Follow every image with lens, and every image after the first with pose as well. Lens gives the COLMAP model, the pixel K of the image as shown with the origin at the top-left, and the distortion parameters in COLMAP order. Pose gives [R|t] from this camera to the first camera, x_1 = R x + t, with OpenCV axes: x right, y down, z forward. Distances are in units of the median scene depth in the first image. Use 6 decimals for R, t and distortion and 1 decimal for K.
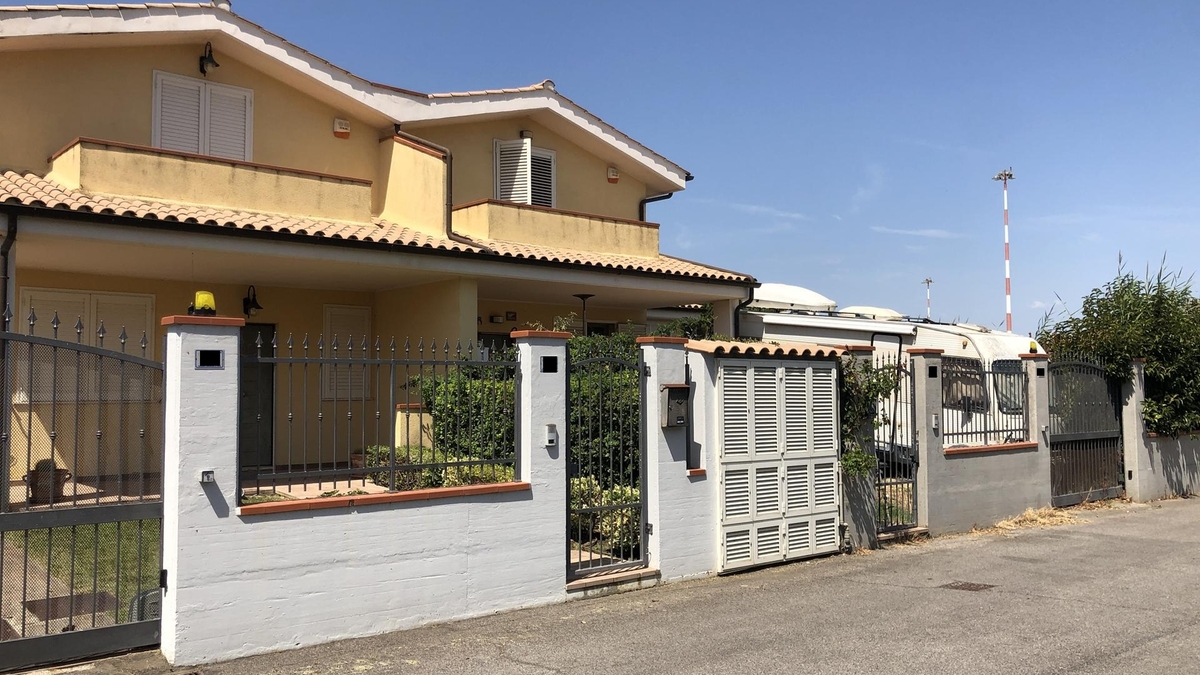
lens RADIAL K [[1010.2, 0, 600.0], [0, 1010.2, 337.5], [0, 0, 1]] dist [0.019463, -0.004376]
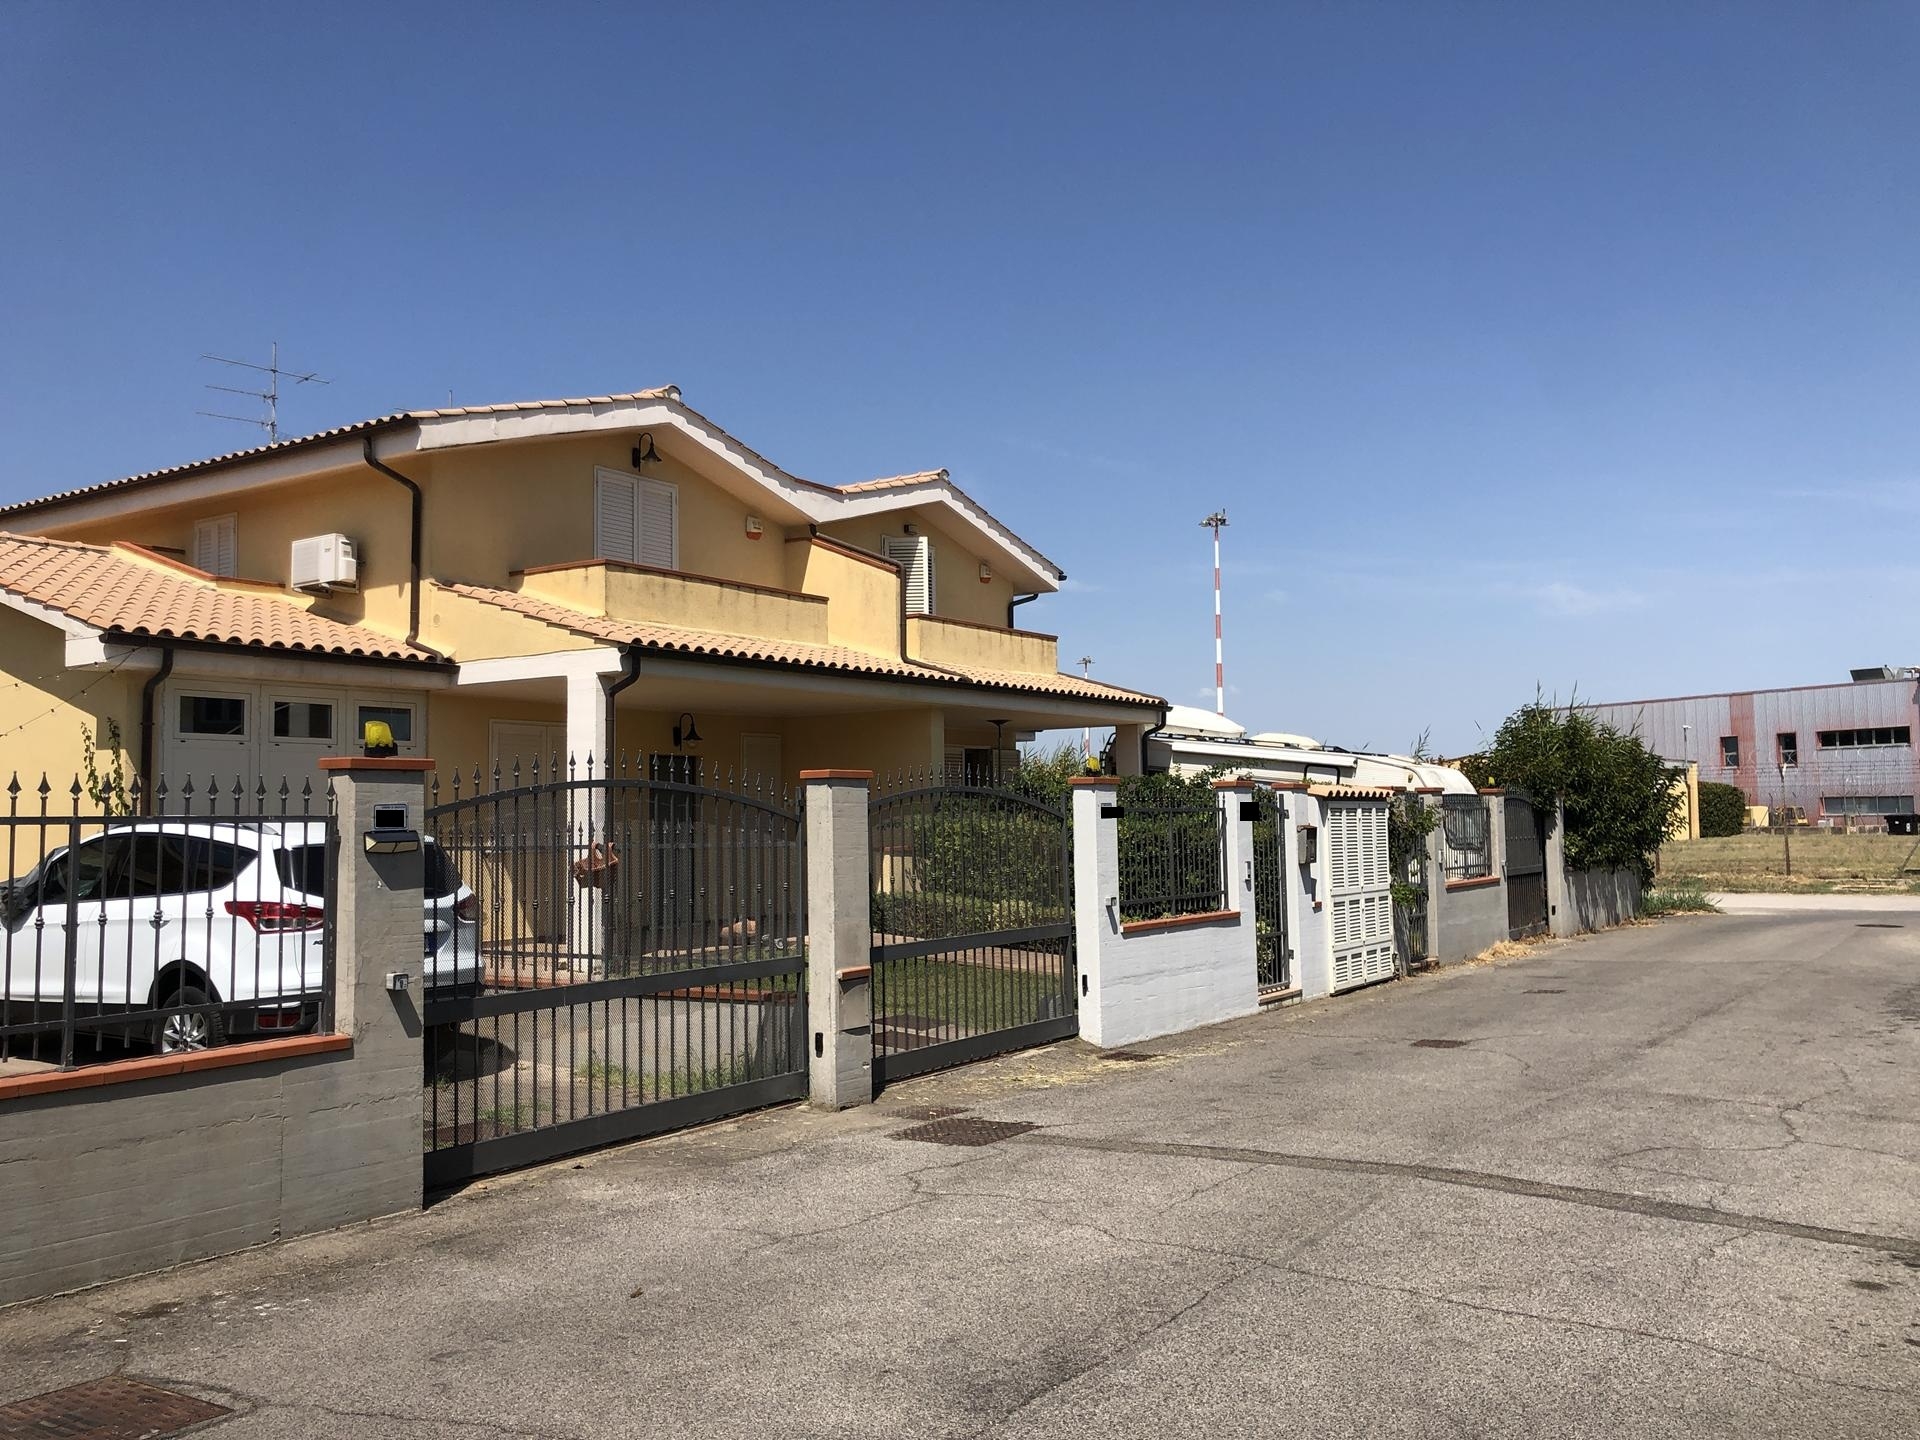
lens RADIAL K [[1579.8, 0, 964.3], [0, 1579.8, 743.5], [0, 0, 1]] dist [0.077933, -0.185225]
pose [[0.968453, 0.003501, 0.249172, -0.432219], [-0.004151, 0.999989, 0.002081, -0.027646], [-0.249162, -0.003049, 0.968457, -0.362314]]
